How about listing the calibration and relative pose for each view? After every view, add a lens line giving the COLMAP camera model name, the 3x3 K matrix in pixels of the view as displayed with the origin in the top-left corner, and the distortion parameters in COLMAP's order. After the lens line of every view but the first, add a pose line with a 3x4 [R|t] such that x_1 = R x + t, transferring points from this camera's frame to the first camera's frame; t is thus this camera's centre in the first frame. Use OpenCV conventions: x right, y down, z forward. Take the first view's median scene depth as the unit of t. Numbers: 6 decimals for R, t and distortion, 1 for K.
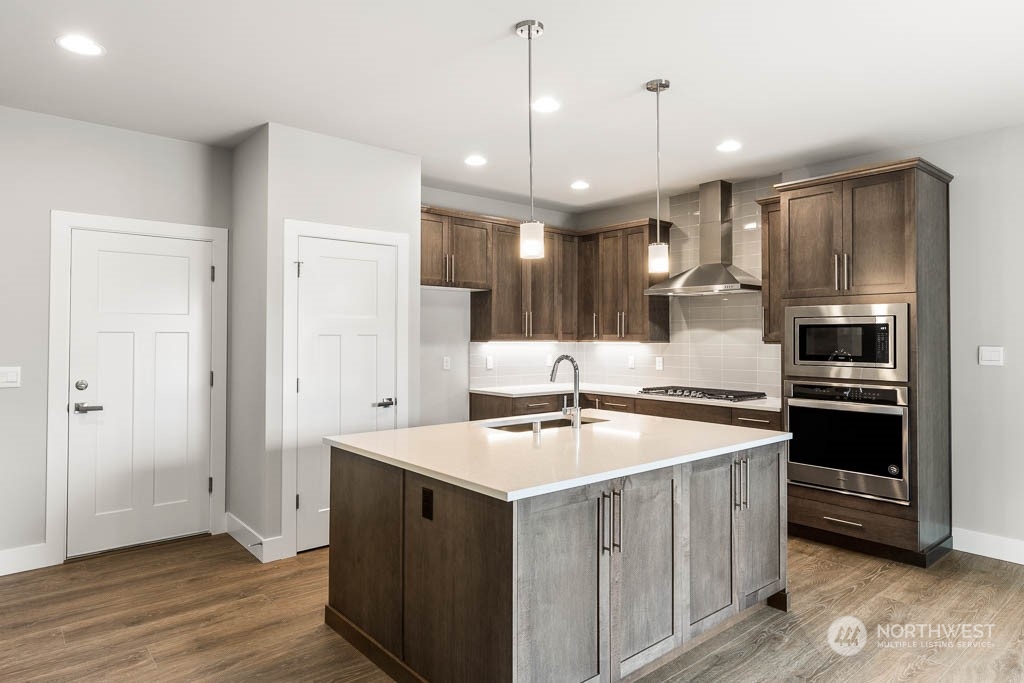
lens RADIAL K [[620.0, 0, 519.6], [0, 620.0, 331.3], [0, 0, 1]] dist [0.008648, 0.000735]
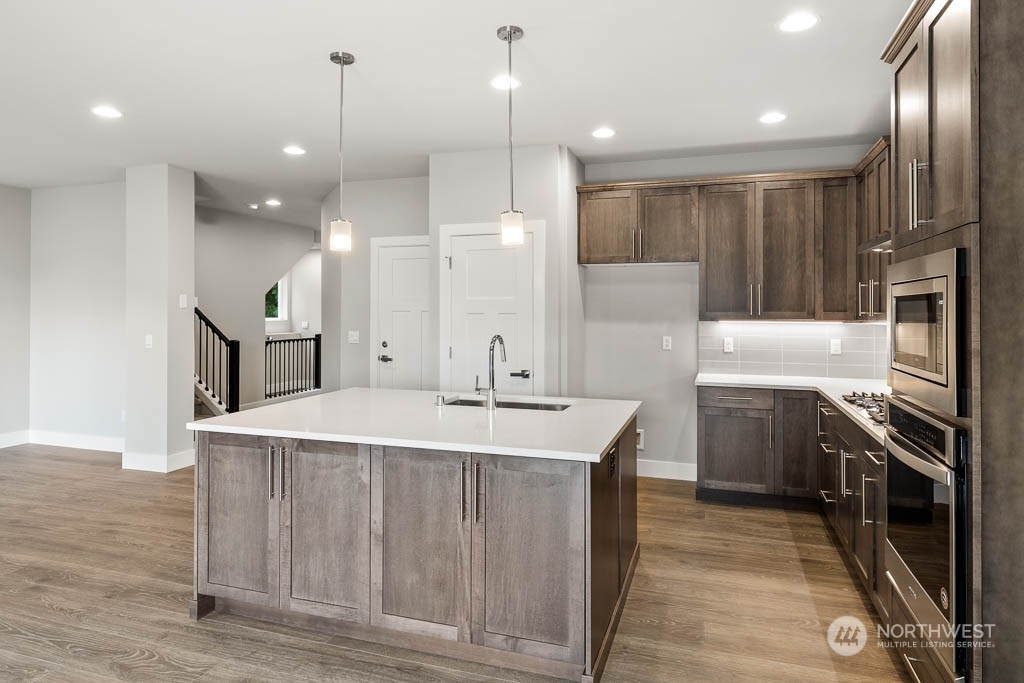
lens RADIAL K [[620.0, 0, 512.8], [0, 620.0, 311.8], [0, 0, 1]] dist [0.008648, 0.000735]
pose [[0.513165, 0.000518, -0.858290, 0.750714], [0.006041, 0.999973, 0.004215, -0.001404], [0.858269, -0.007347, 0.513148, 0.419134]]
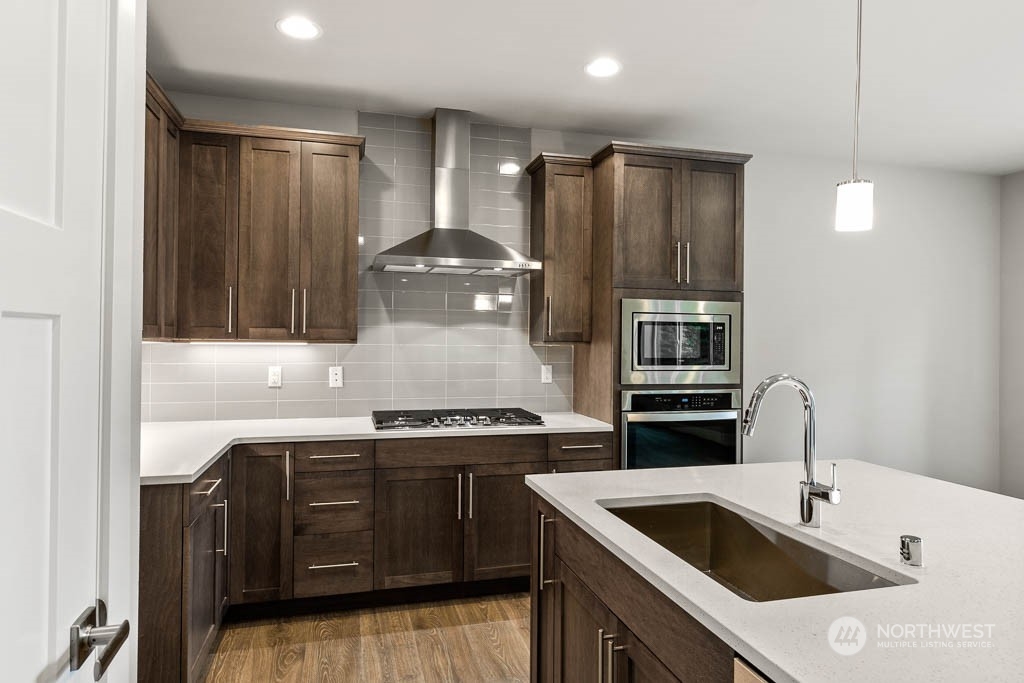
lens RADIAL K [[620.0, 0, 515.8], [0, 620.0, 337.3], [0, 0, 1]] dist [0.008648, 0.000735]
pose [[0.427917, 0.001558, 0.903817, -0.354653], [-0.017489, 0.999826, 0.006557, 0.007634], [-0.903649, -0.018613, 0.427870, 0.797061]]
